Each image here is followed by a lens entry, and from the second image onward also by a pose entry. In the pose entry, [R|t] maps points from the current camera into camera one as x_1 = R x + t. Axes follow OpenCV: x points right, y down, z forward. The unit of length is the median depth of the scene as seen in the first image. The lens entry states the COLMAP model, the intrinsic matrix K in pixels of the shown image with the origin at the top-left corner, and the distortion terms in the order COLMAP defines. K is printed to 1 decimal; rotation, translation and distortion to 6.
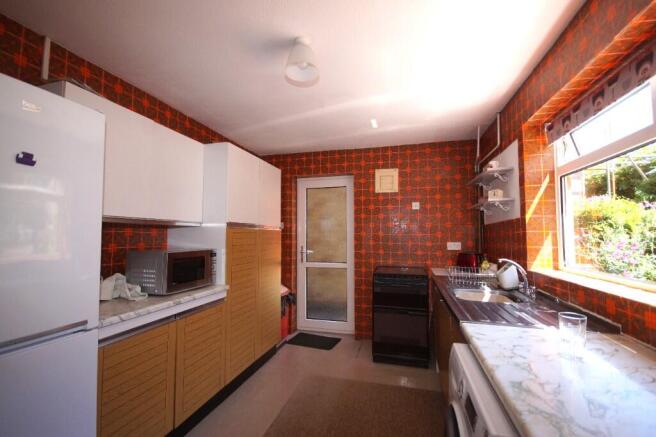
lens RADIAL K [[291.7, 0, 326.4], [0, 291.7, 221.2], [0, 0, 1]] dist [0.010594, -0.009656]
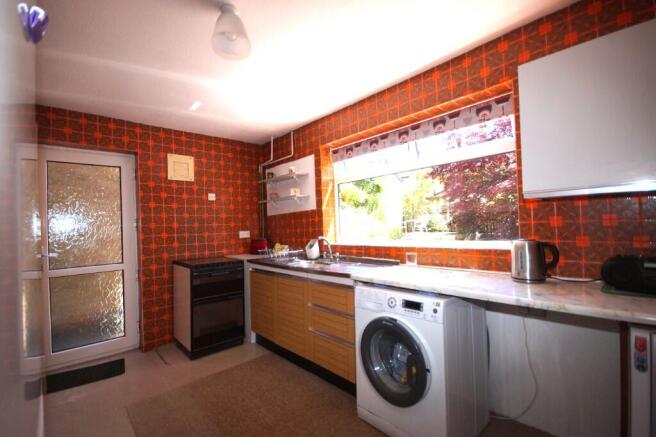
lens RADIAL K [[291.7, 0, 326.4], [0, 291.7, 221.2], [0, 0, 1]] dist [0.010594, -0.009656]
pose [[0.534842, -0.004751, 0.844939, -0.345647], [-0.002471, 0.999971, 0.007188, 0.023977], [-0.844948, -0.005932, 0.534815, 0.117977]]
